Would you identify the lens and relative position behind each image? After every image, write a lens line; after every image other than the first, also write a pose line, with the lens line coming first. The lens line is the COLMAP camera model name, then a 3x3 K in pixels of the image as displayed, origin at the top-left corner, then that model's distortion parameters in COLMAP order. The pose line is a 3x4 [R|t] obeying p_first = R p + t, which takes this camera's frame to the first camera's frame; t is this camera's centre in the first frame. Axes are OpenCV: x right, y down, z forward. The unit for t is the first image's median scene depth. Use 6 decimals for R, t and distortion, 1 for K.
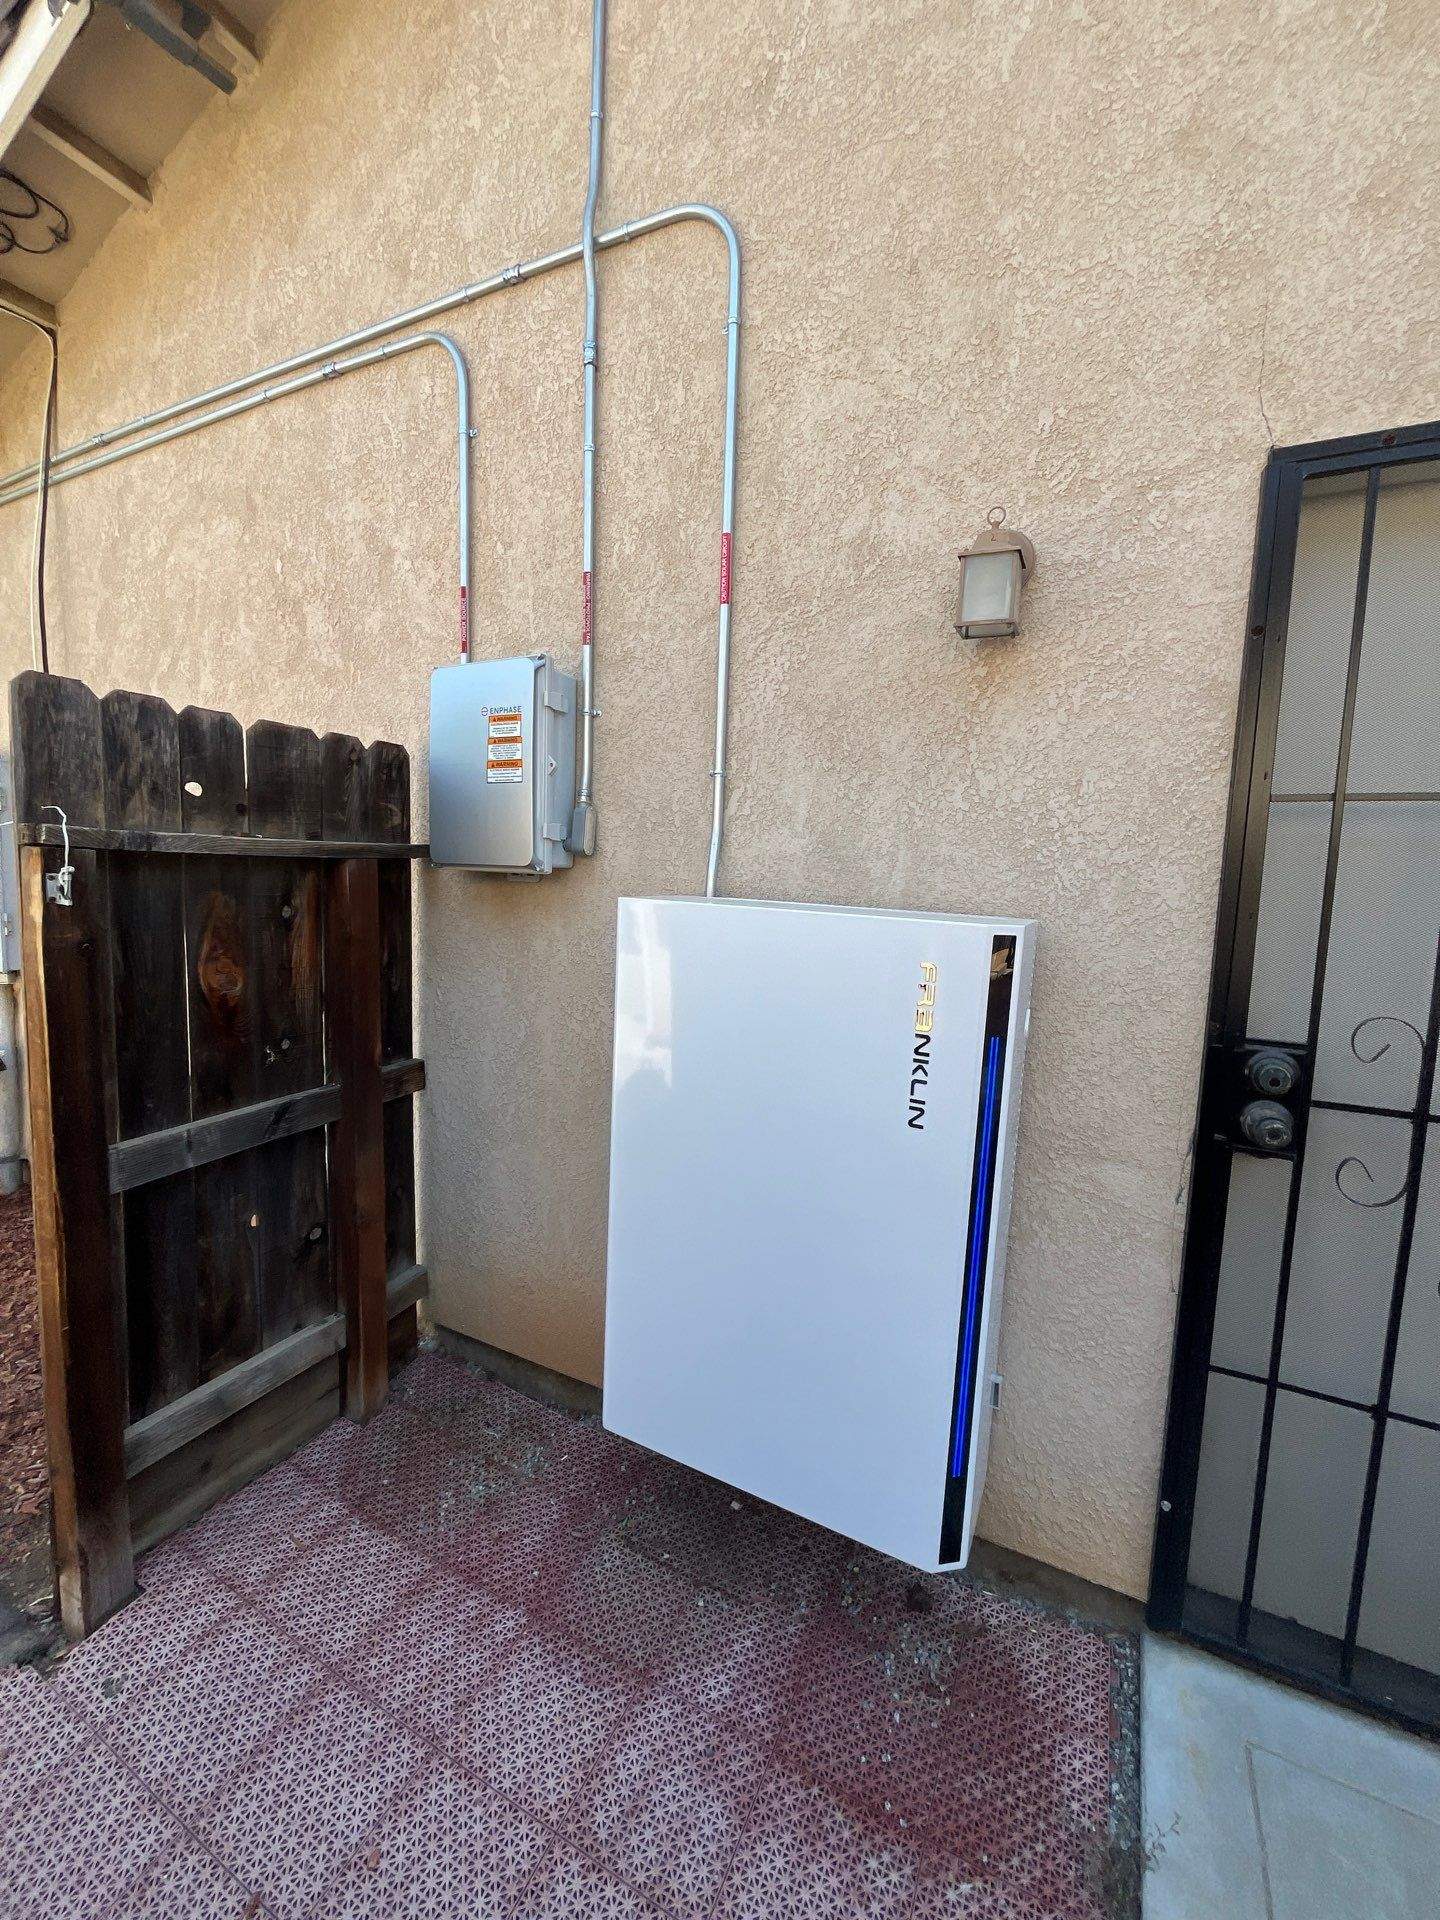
lens RADIAL K [[773.0, 0, 723.0], [0, 773.0, 956.9], [0, 0, 1]] dist [-0.003119, 0.000148]
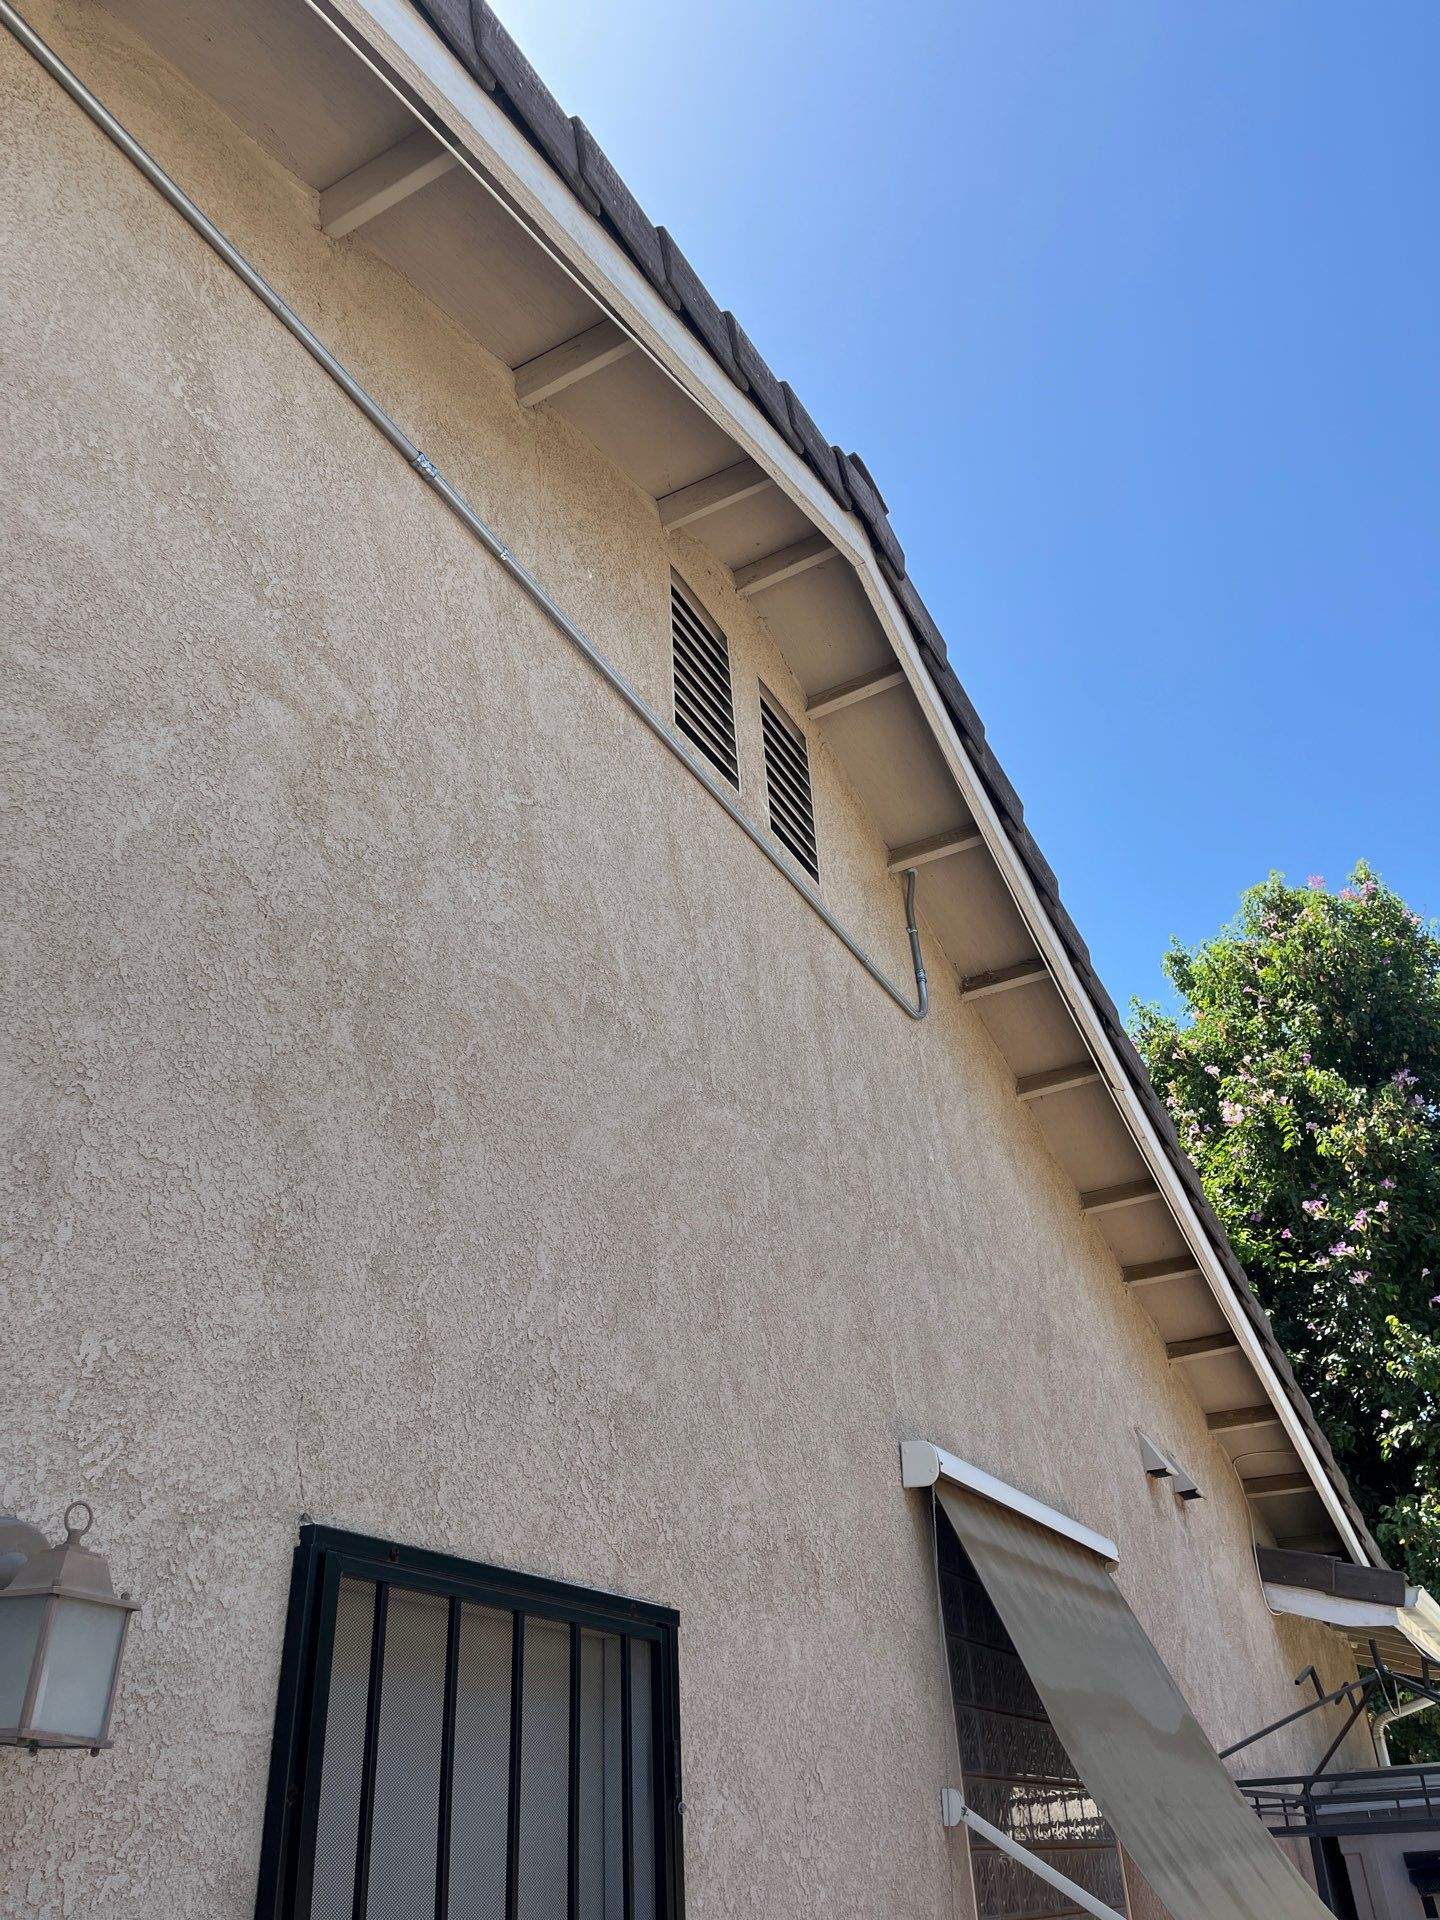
lens RADIAL K [[1438.7, 0, 712.1], [0, 1438.7, 952.0], [0, 0, 1]] dist [0.072696, -0.106939]
pose [[0.043542, 0.510751, 0.858625, -0.593280], [0.144774, 0.847143, -0.511263, -0.265581], [-0.988506, 0.146568, -0.037058, 0.446416]]
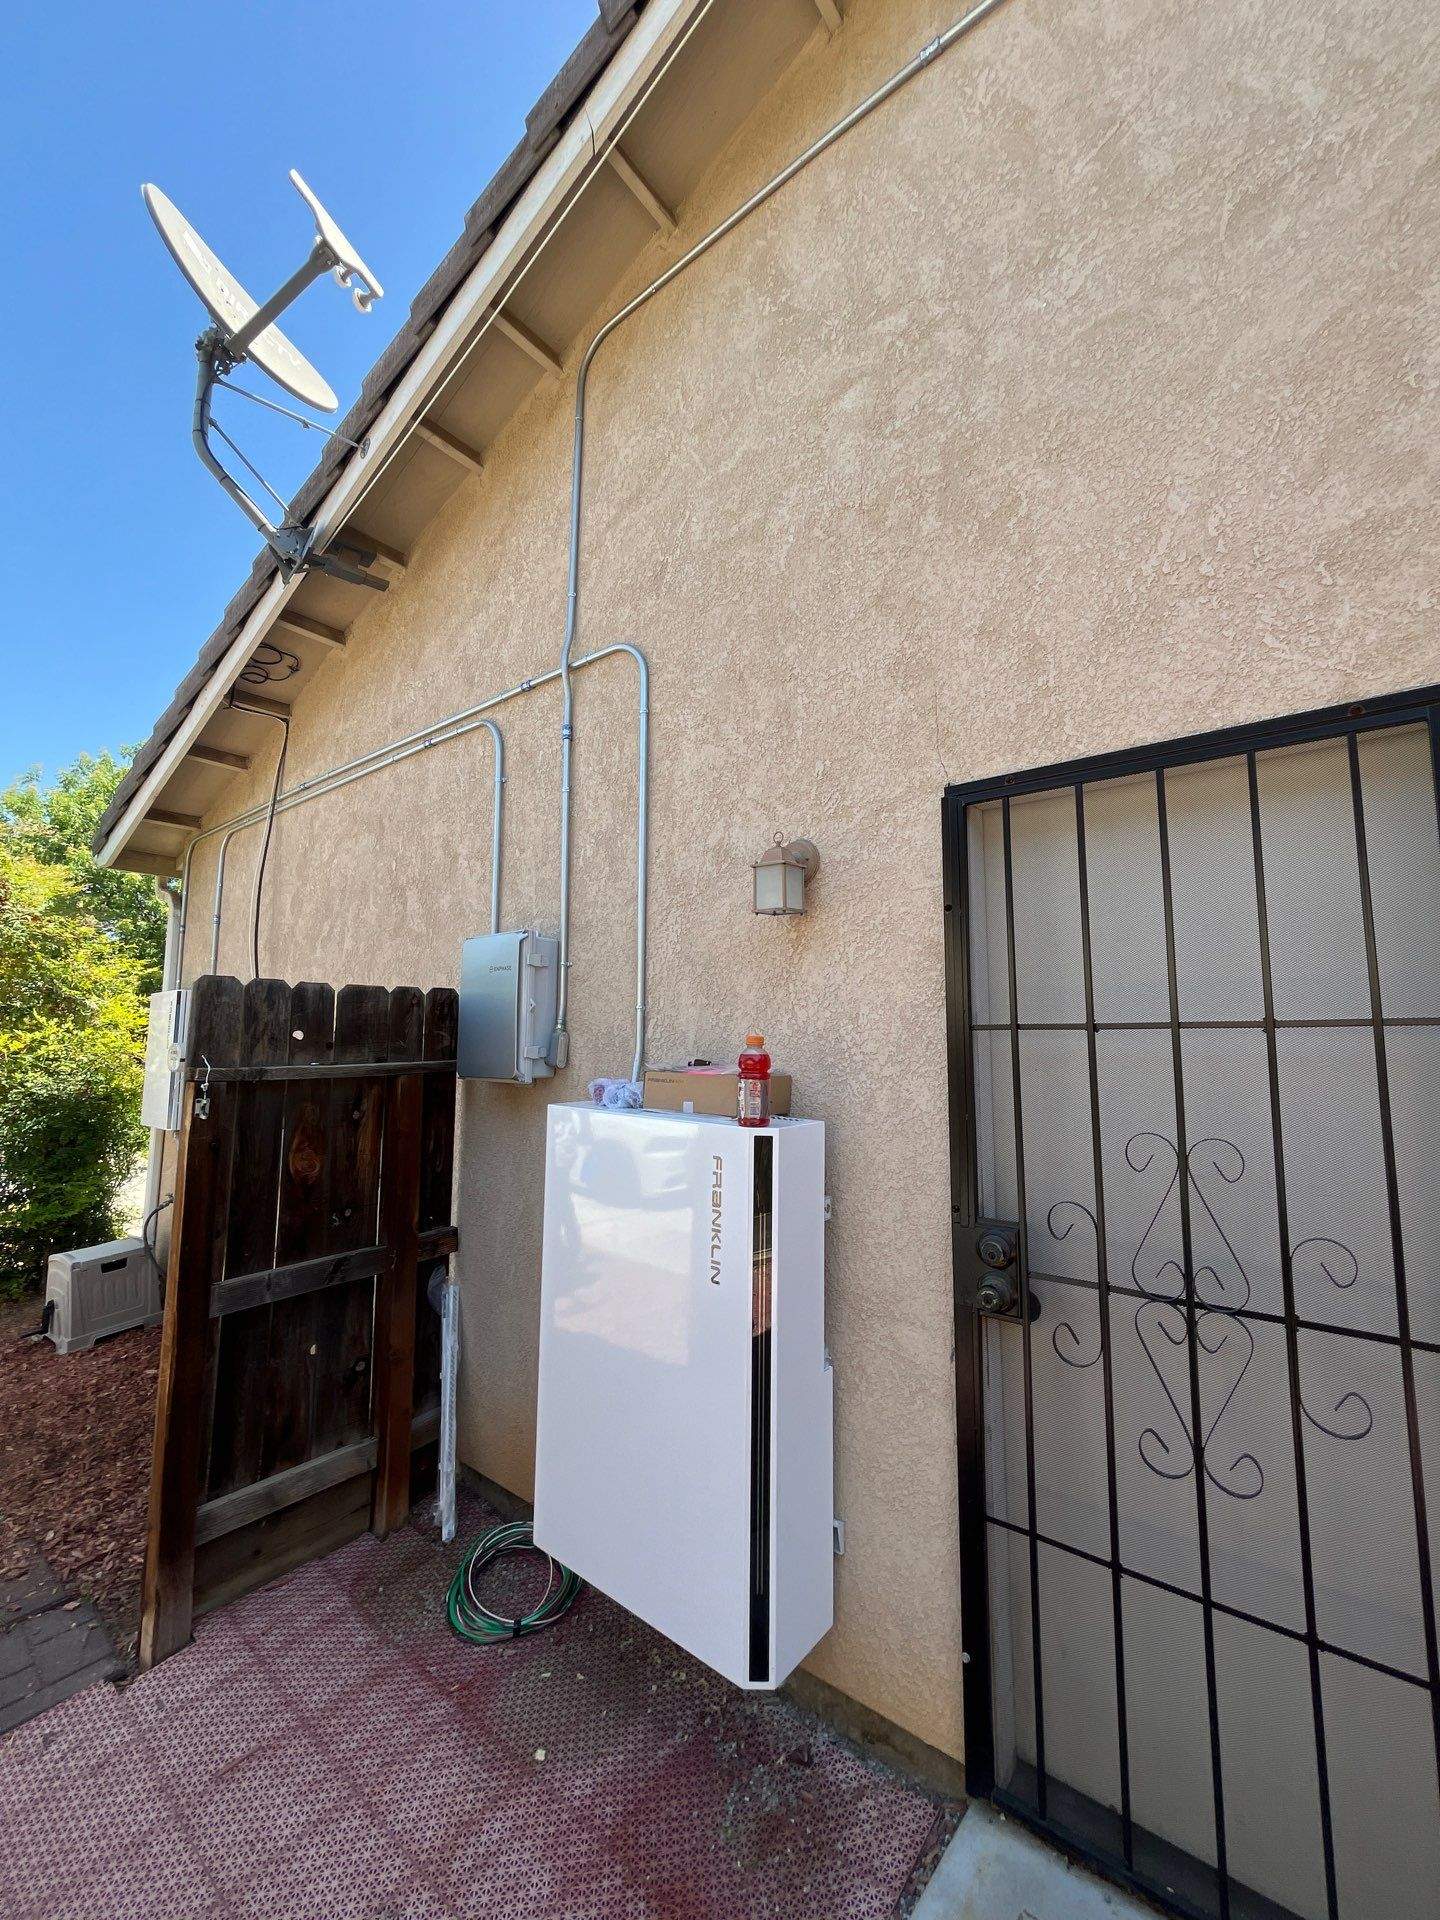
lens RADIAL K [[776.1, 0, 722.4], [0, 776.1, 957.9], [0, 0, 1]] dist [-0.002806, 0.000559]
pose [[0.976383, -0.054048, -0.209177, 0.452830], [0.008055, 0.976635, -0.214752, -0.031918], [0.215897, 0.207995, 0.954005, -0.304589]]
